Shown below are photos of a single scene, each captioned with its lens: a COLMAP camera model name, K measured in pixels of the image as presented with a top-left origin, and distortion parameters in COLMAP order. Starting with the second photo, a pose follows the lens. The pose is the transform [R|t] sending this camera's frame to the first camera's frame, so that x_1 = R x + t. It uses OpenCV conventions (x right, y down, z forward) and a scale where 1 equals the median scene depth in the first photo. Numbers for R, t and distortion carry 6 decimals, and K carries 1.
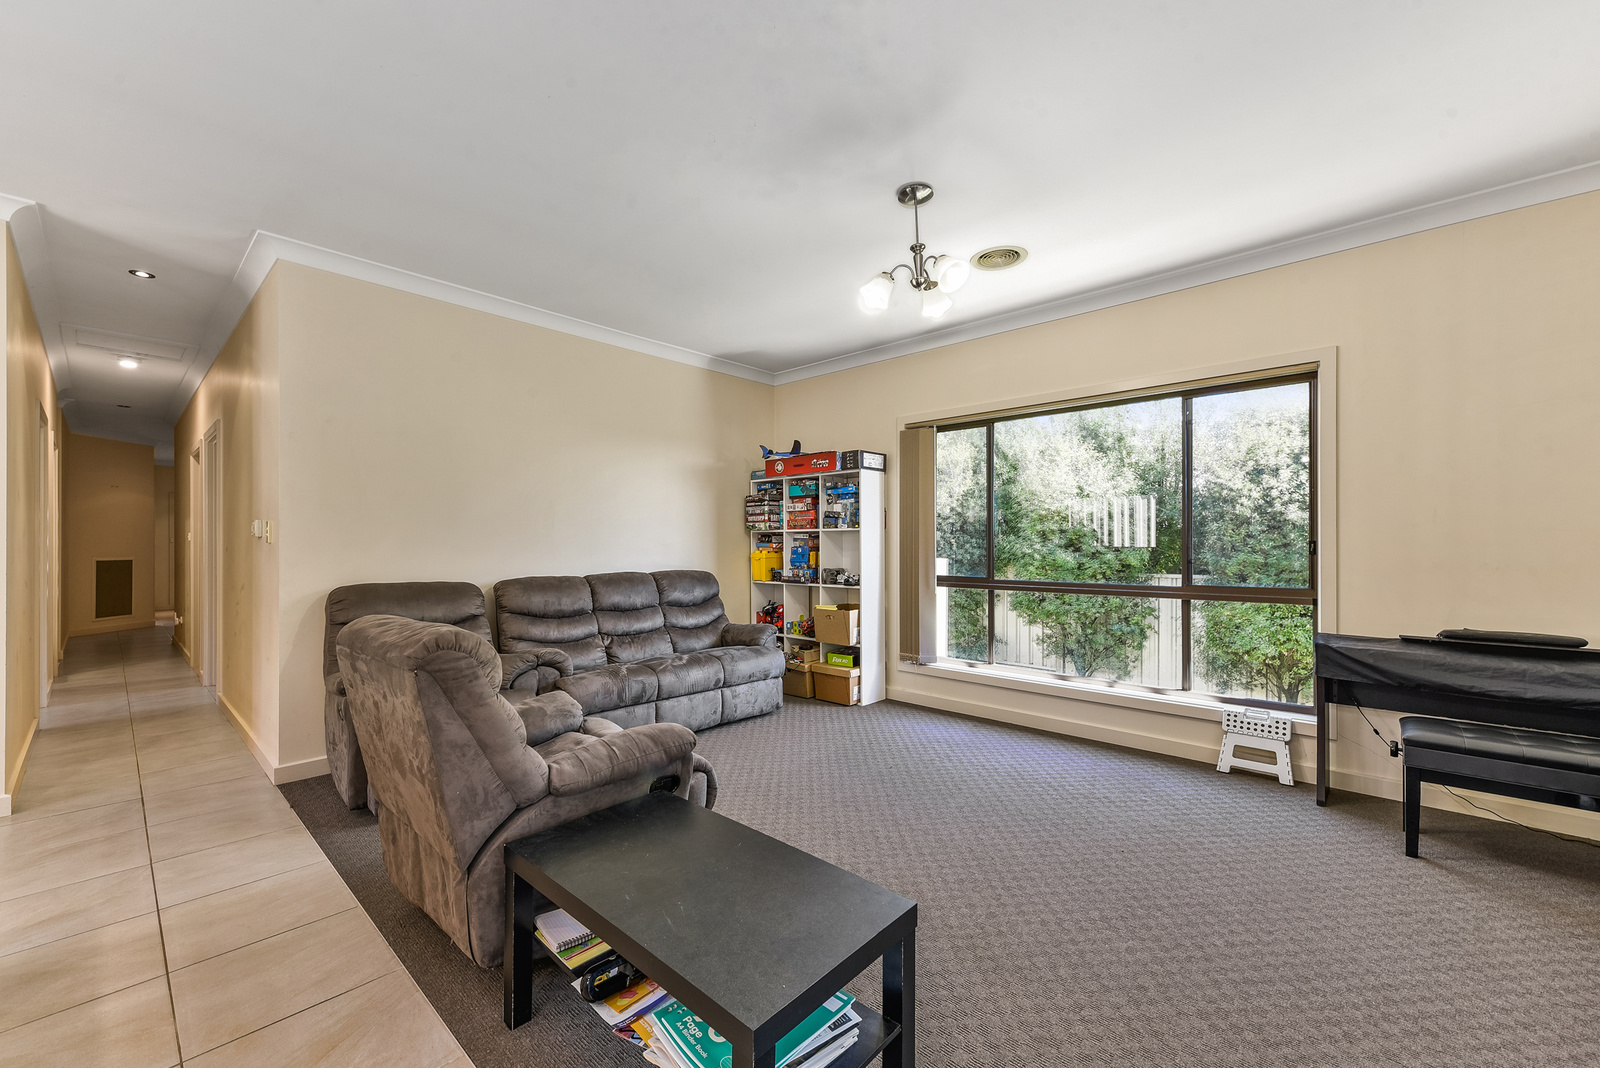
lens RADIAL K [[638.5, 0, 800.0], [0, 638.5, 534.0], [0, 0, 1]] dist [0.000826, 0.000162]
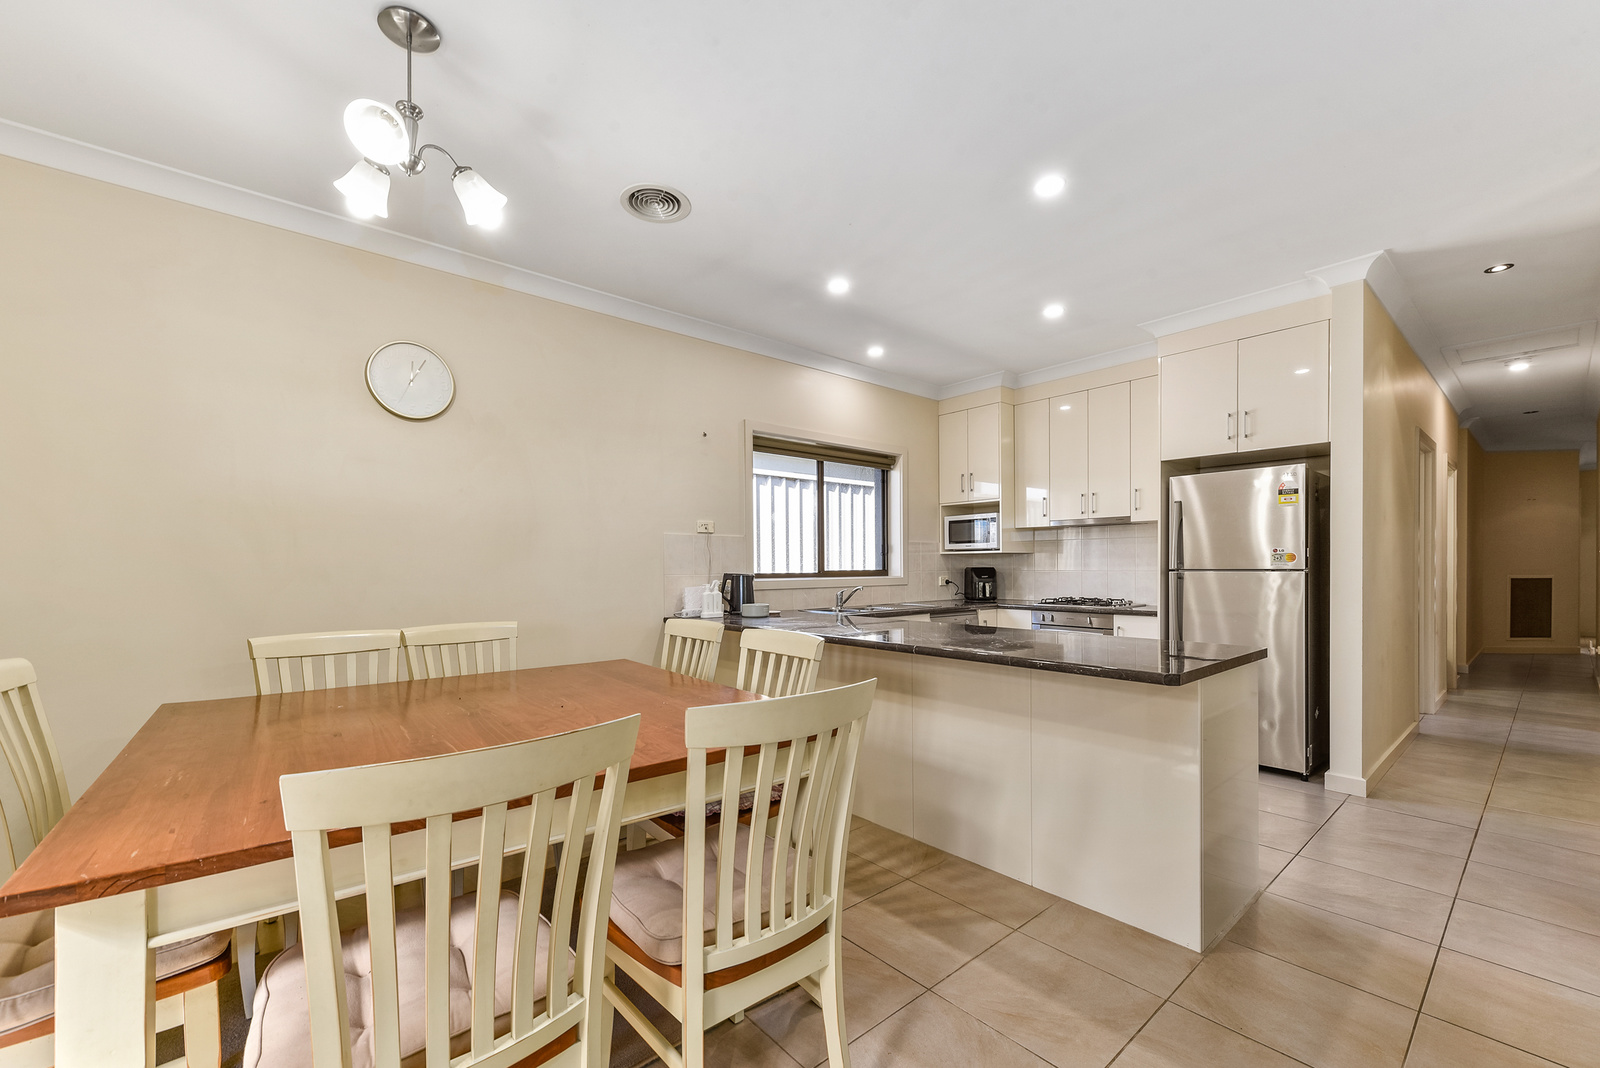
lens RADIAL K [[653.2, 0, 793.6], [0, 653.2, 570.4], [0, 0, 1]] dist [0.001570, 0.000235]
pose [[-0.127769, 0.007940, -0.991772, 0.055346], [0.021513, 0.999755, 0.005232, 0.003689], [0.991571, -0.020668, -0.127908, 0.131987]]
